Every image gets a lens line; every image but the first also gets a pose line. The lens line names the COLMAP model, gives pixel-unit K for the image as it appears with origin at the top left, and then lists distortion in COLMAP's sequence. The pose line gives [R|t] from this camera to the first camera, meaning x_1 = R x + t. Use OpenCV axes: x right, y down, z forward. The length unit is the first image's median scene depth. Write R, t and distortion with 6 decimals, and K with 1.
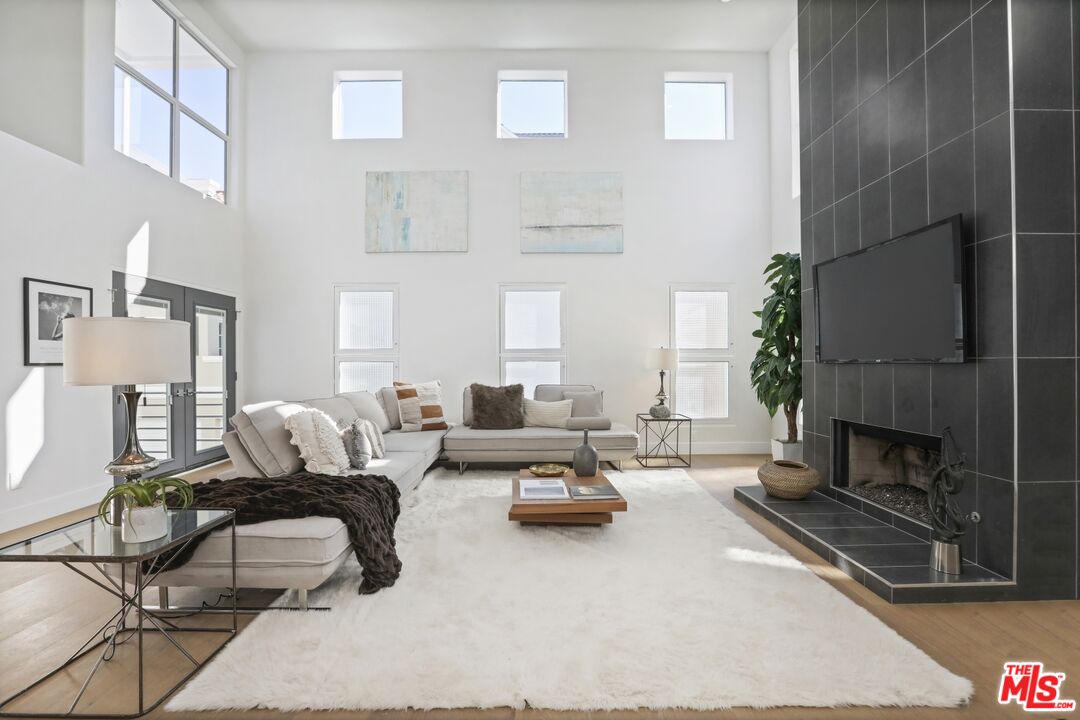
lens RADIAL K [[491.8, 0, 529.8], [0, 491.8, 359.5], [0, 0, 1]] dist [-0.019035, 0.002047]
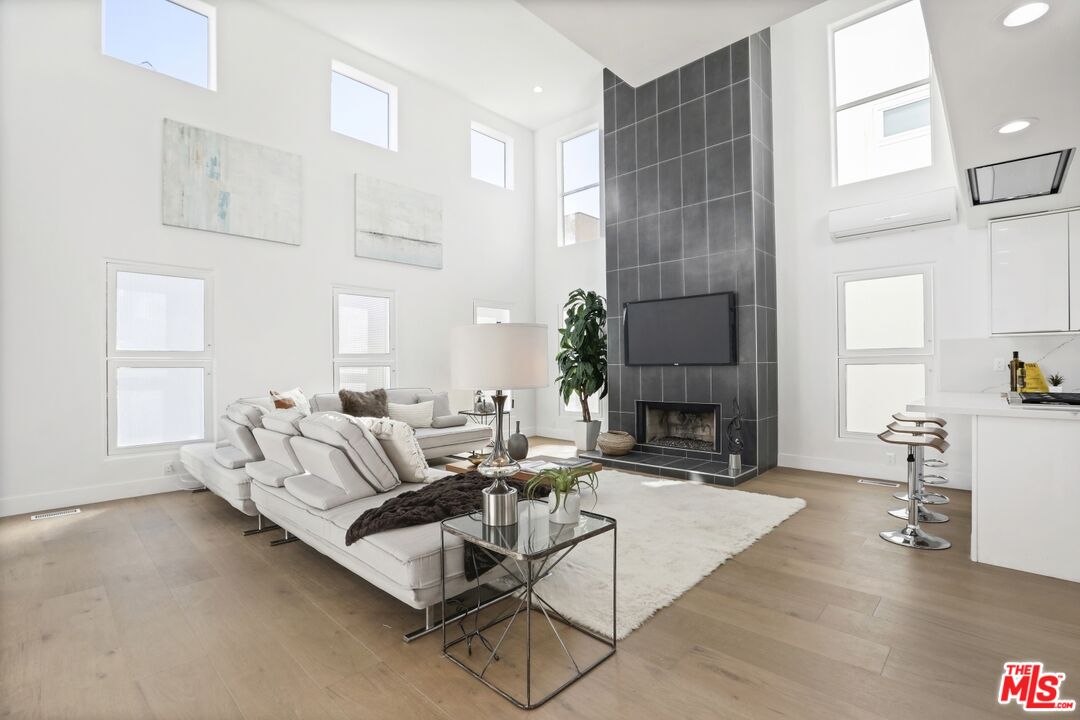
lens RADIAL K [[491.8, 0, 536.1], [0, 491.8, 362.6], [0, 0, 1]] dist [-0.019035, 0.002047]
pose [[0.706142, 0.000509, 0.708070, -0.470304], [0.001564, 0.999996, -0.002279, -0.000899], [-0.708069, 0.002716, 0.706138, 0.059321]]
